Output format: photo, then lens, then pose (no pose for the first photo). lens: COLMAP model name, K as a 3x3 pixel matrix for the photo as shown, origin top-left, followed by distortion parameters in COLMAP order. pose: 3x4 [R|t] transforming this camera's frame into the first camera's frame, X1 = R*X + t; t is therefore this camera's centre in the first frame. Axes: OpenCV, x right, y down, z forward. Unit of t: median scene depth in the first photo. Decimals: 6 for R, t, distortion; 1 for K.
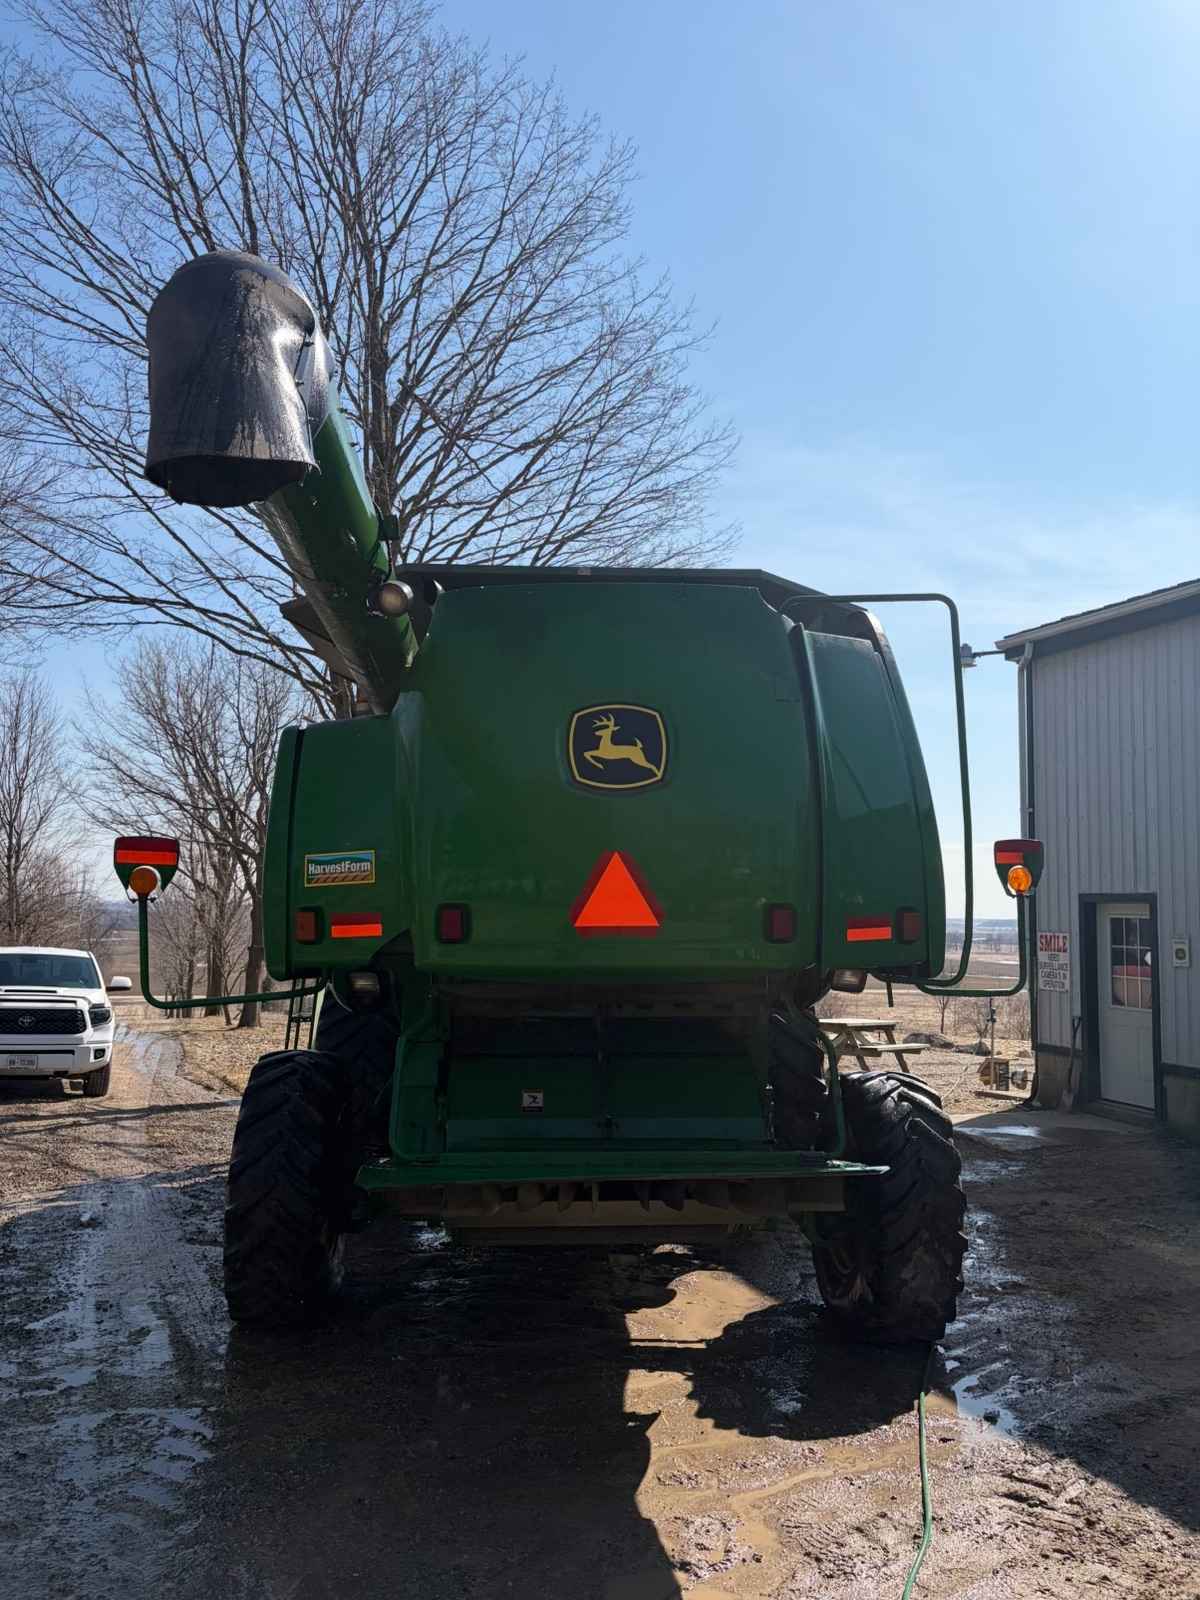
lens RADIAL K [[1177.7, 0, 600.0], [0, 1177.7, 800.0], [0, 0, 1]] dist [-0.002133, -0.004912]
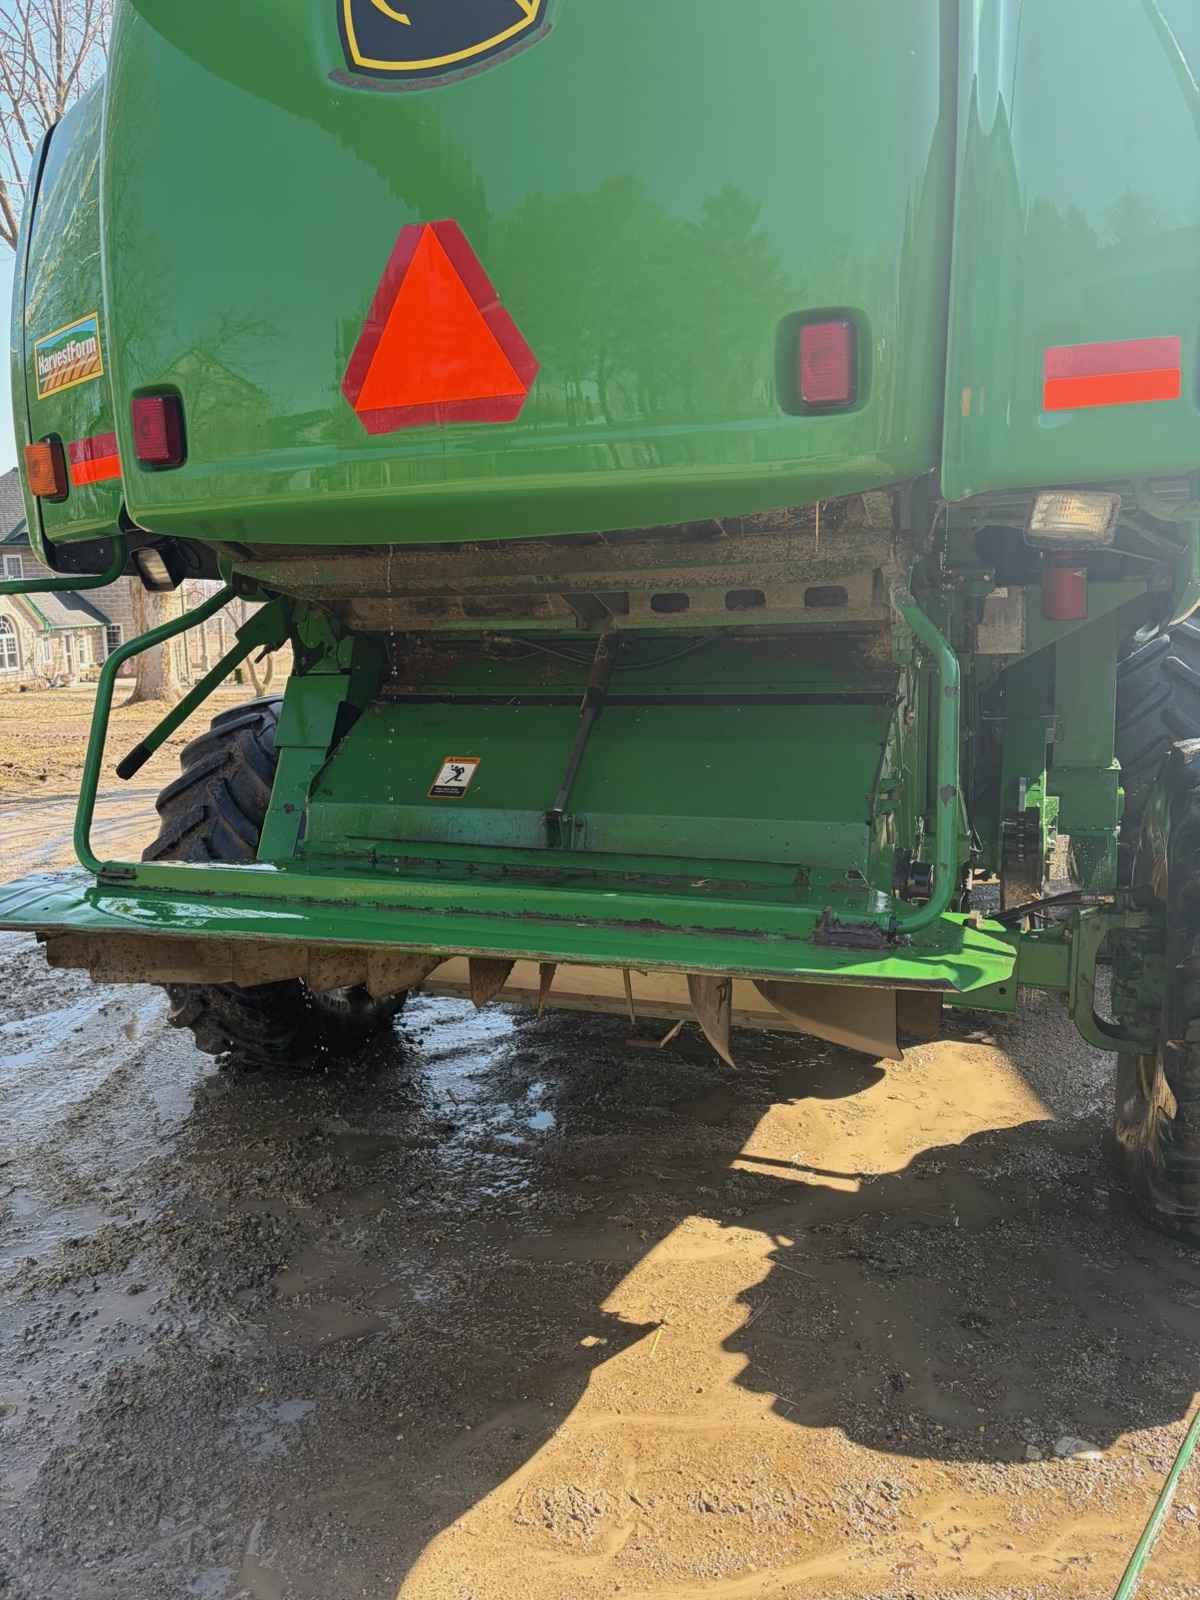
lens RADIAL K [[1177.7, 0, 600.0], [0, 1177.7, 800.0], [0, 0, 1]] dist [-0.002133, -0.004912]
pose [[0.913130, 0.043055, -0.405389, 0.234964], [0.066439, 0.965396, 0.252184, 0.133099], [0.402219, -0.257210, 0.878671, 0.546298]]
